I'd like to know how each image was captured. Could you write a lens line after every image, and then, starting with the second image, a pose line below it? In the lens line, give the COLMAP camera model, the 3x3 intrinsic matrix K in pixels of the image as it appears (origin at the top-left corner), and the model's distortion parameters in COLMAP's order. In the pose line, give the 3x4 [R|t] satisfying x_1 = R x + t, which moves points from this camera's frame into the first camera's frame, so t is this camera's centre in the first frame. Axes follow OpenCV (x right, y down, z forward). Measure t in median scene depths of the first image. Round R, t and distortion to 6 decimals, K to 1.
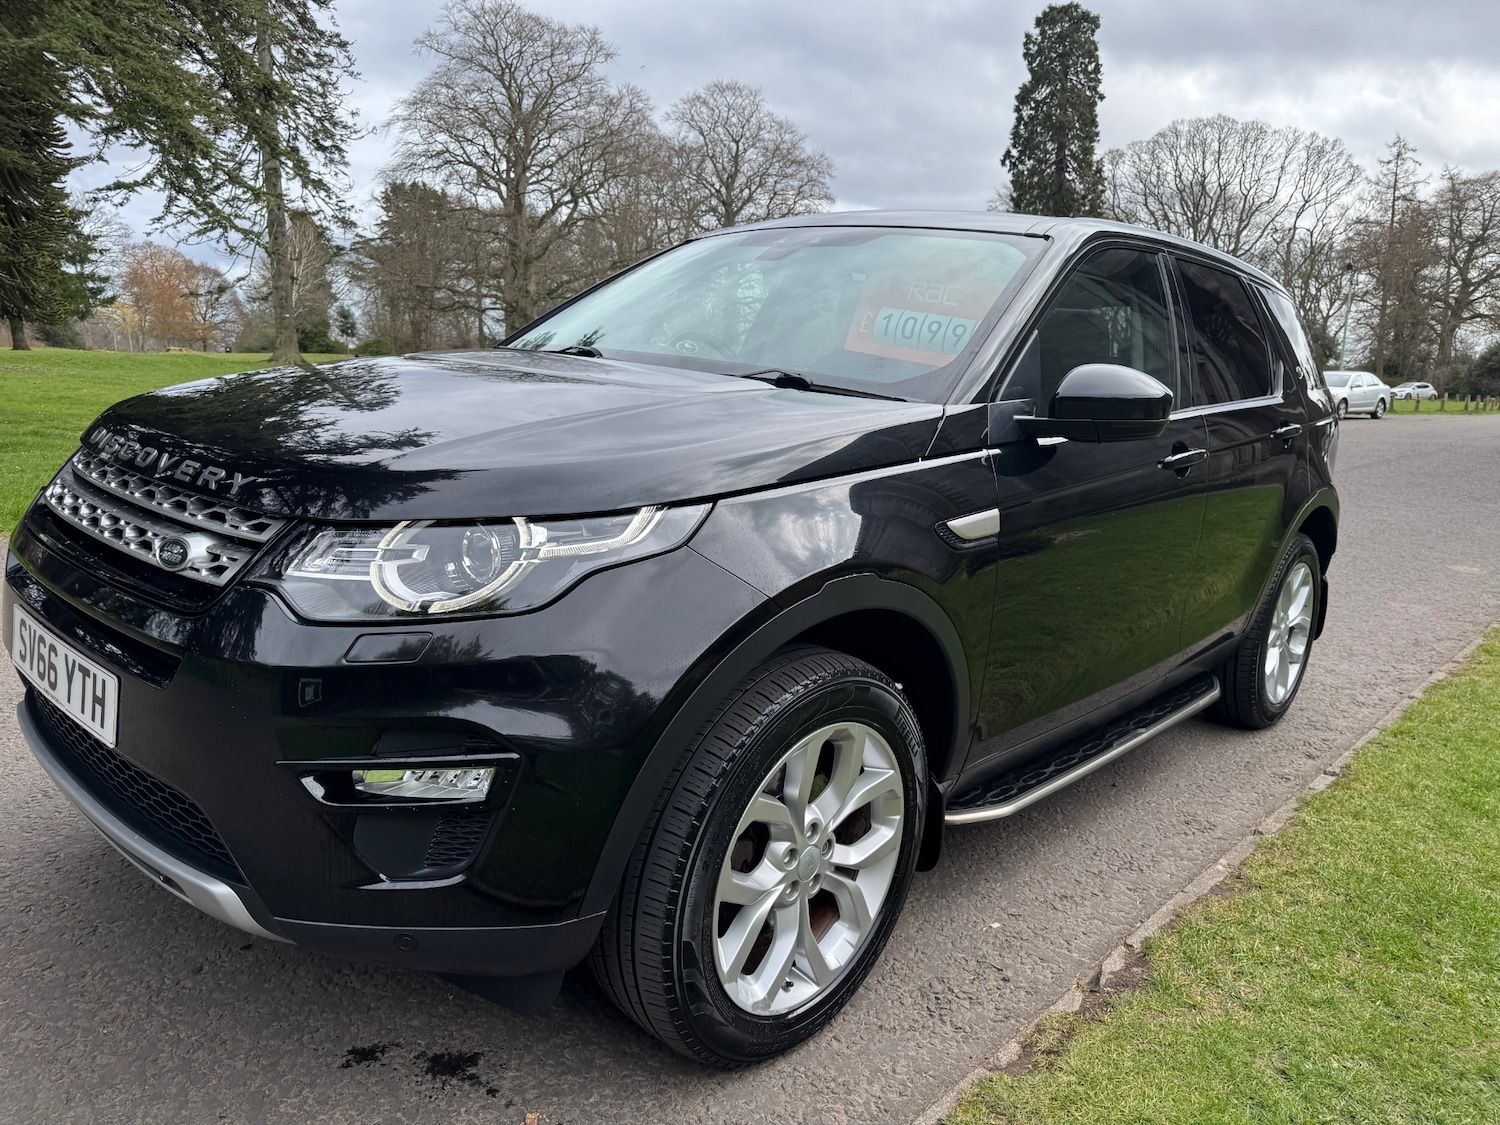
lens RADIAL K [[1064.0, 0, 756.6], [0, 1064.0, 560.0], [0, 0, 1]] dist [0.031175, -0.034636]
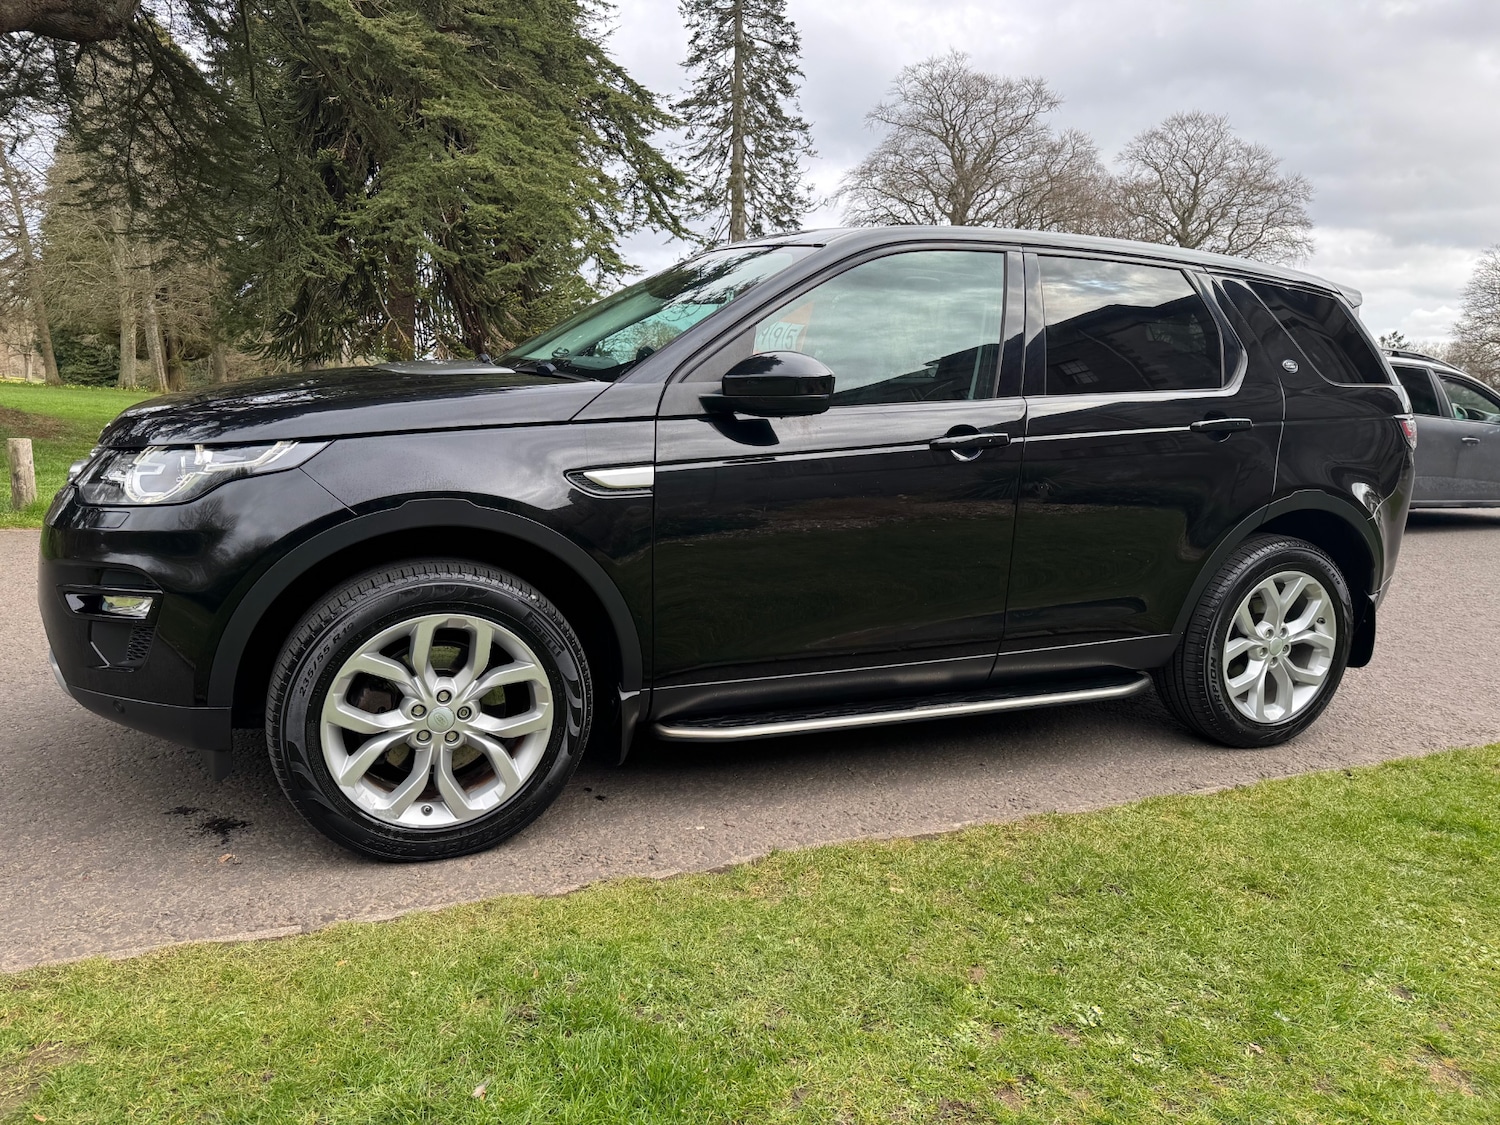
lens RADIAL K [[1064.0, 0, 741.1], [0, 1064.0, 558.8], [0, 0, 1]] dist [0.031175, -0.034636]
pose [[0.910766, 0.040021, -0.410979, 0.317891], [-0.059453, 0.997631, -0.034605, 0.036924], [0.408621, 0.055951, 0.910988, -0.024721]]
